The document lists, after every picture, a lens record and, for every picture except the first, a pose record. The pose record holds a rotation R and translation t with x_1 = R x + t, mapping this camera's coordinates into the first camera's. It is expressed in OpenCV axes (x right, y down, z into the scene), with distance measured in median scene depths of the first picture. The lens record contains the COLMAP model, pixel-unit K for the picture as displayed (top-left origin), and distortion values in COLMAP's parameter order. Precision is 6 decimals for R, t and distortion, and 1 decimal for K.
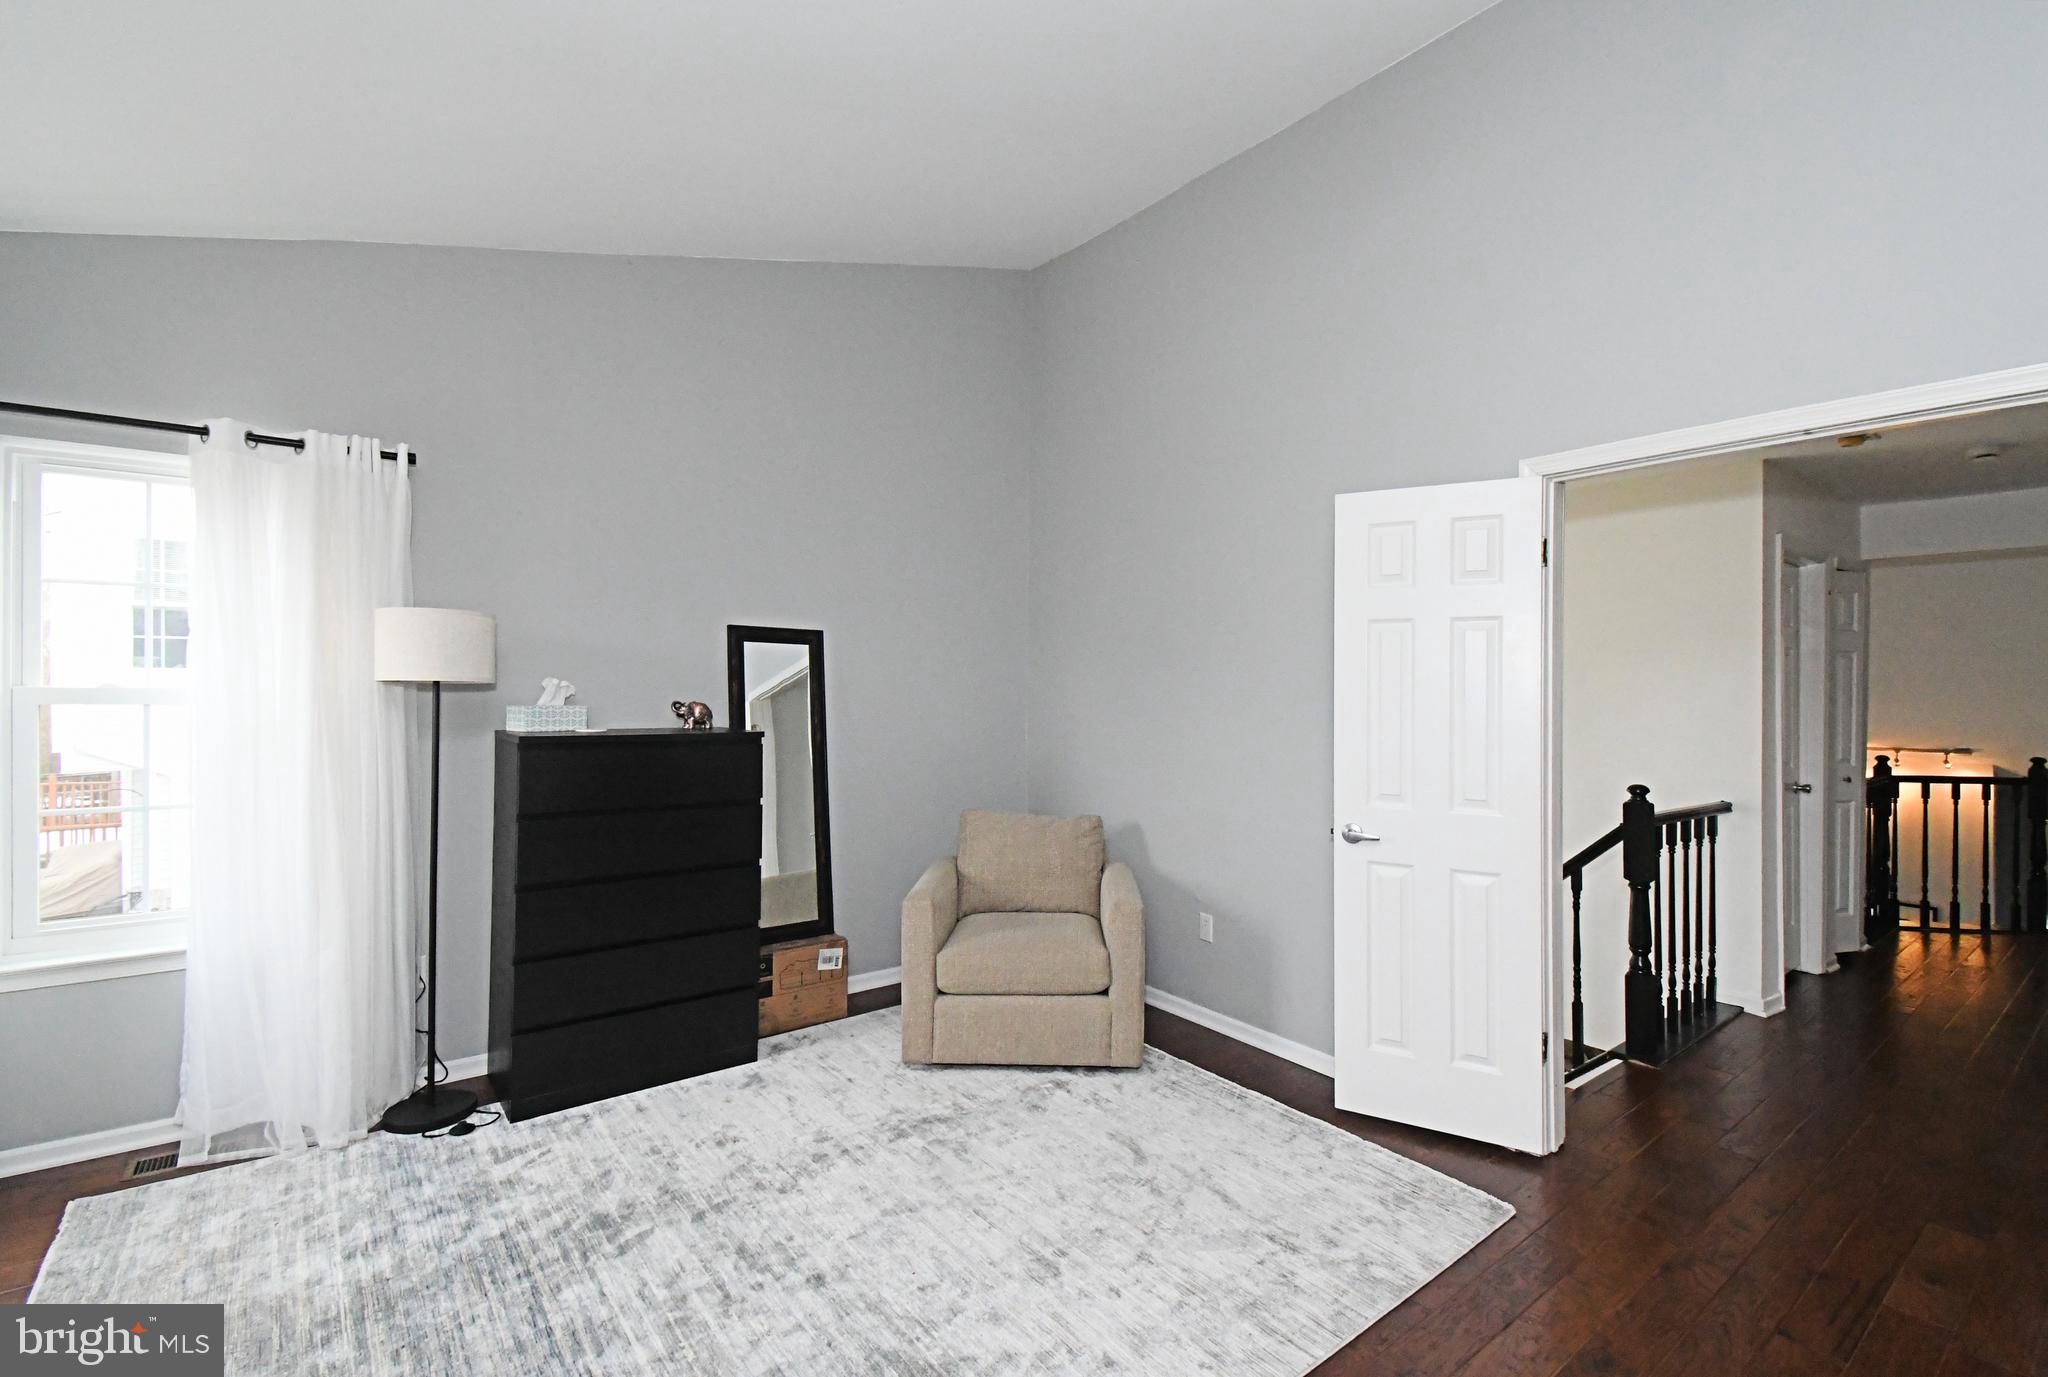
lens RADIAL K [[911.2, 0, 1072.0], [0, 911.2, 672.3], [0, 0, 1]] dist [0.001874, -0.001709]
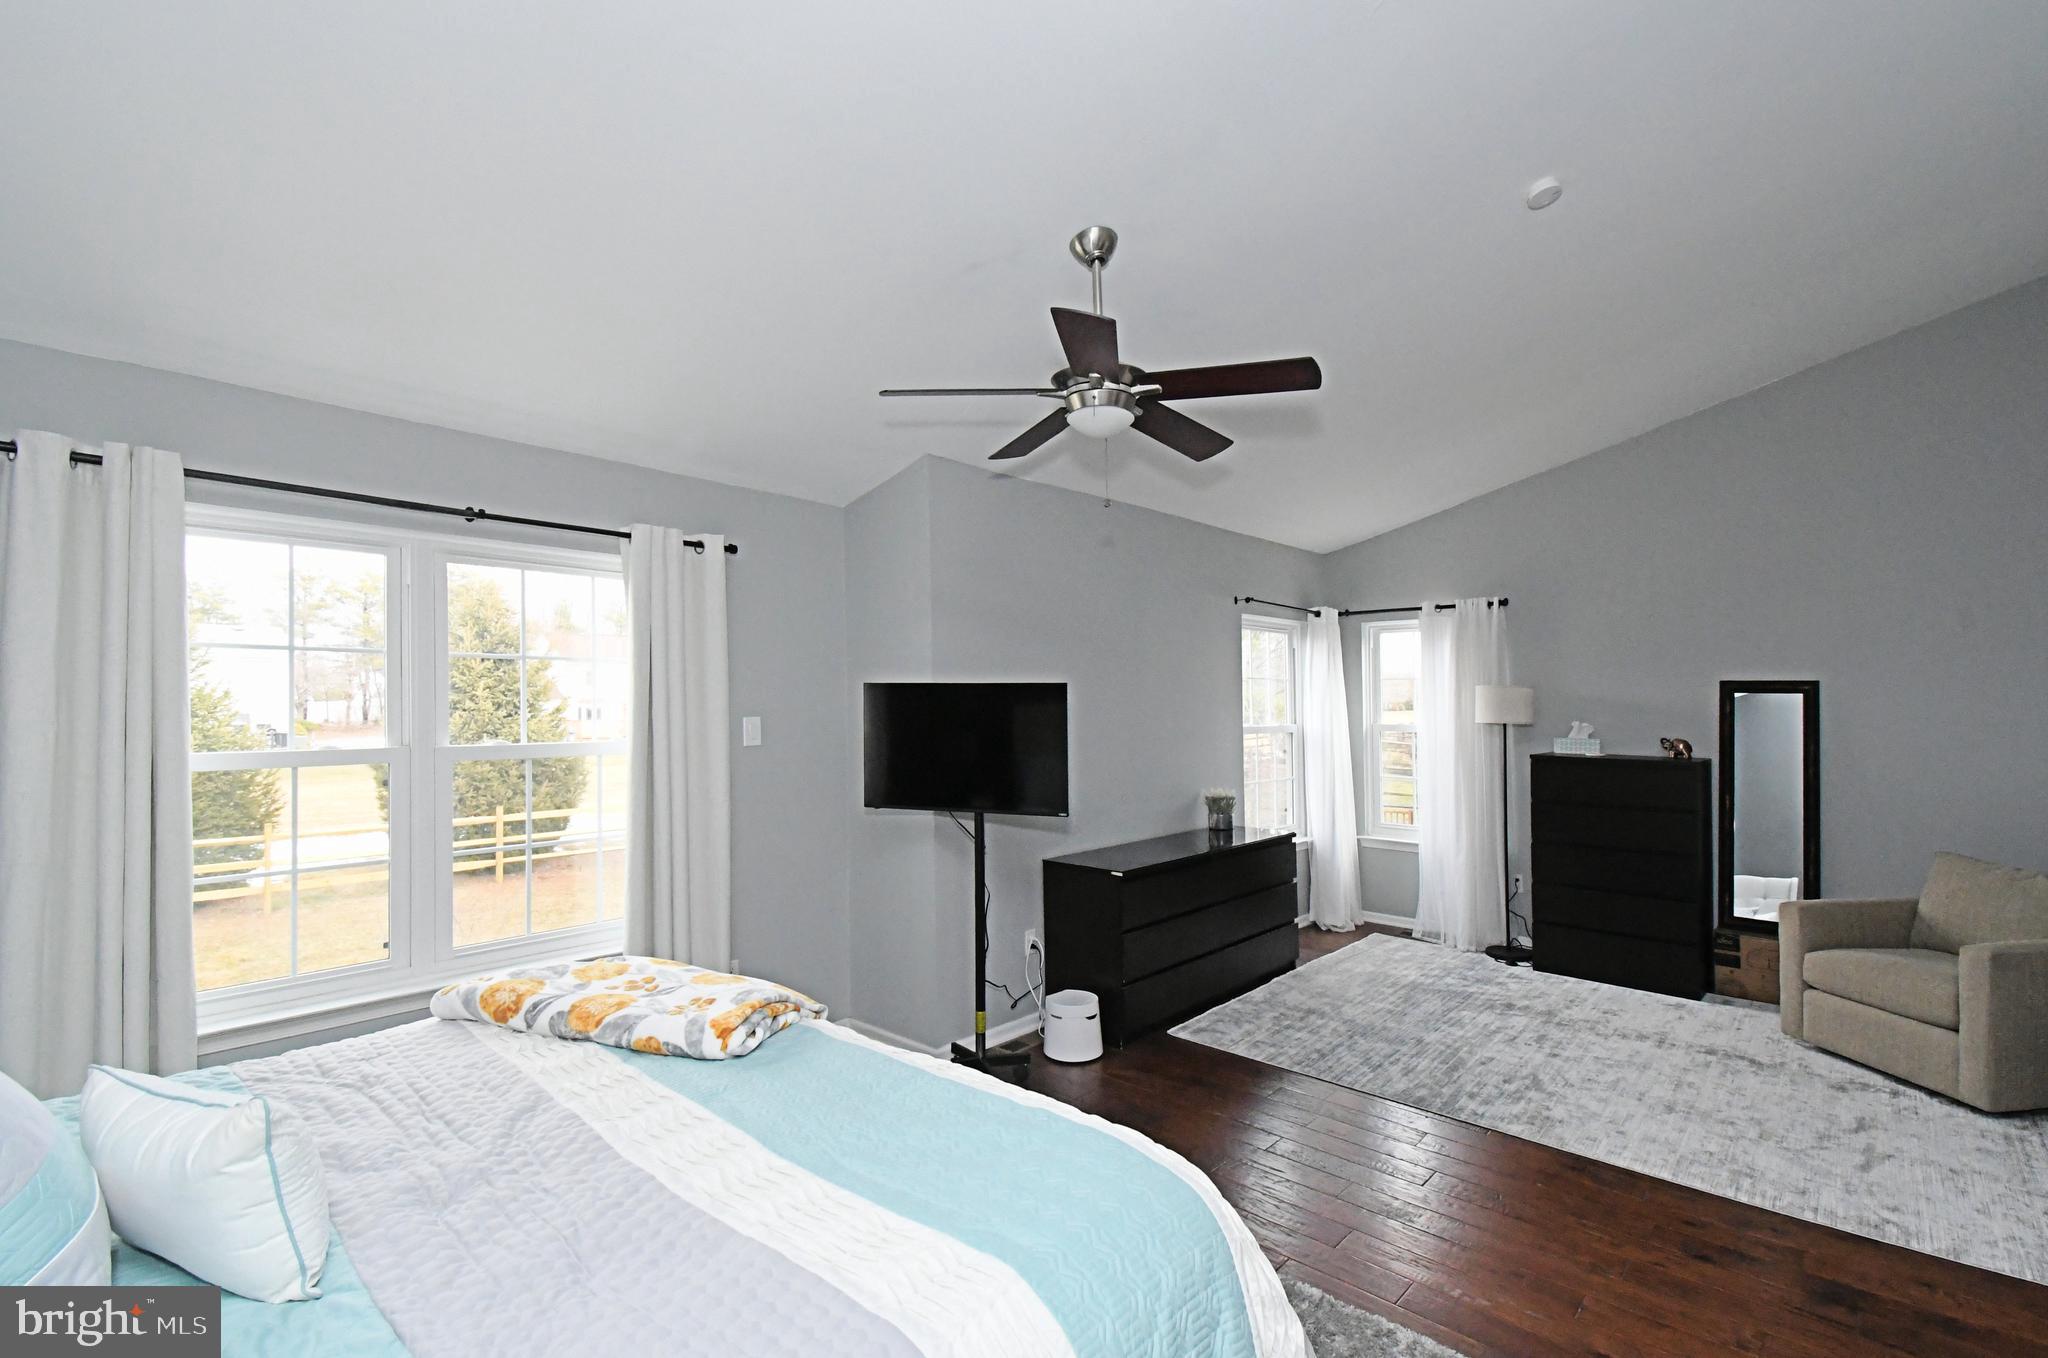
lens RADIAL K [[923.3, 0, 1024.5], [0, 923.3, 687.5], [0, 0, 1]] dist [0.003577, -0.010871]
pose [[0.114459, -0.025599, -0.993098, 1.094012], [0.011778, 0.999633, -0.024410, -0.029139], [0.993358, -0.008902, 0.114718, -0.196258]]
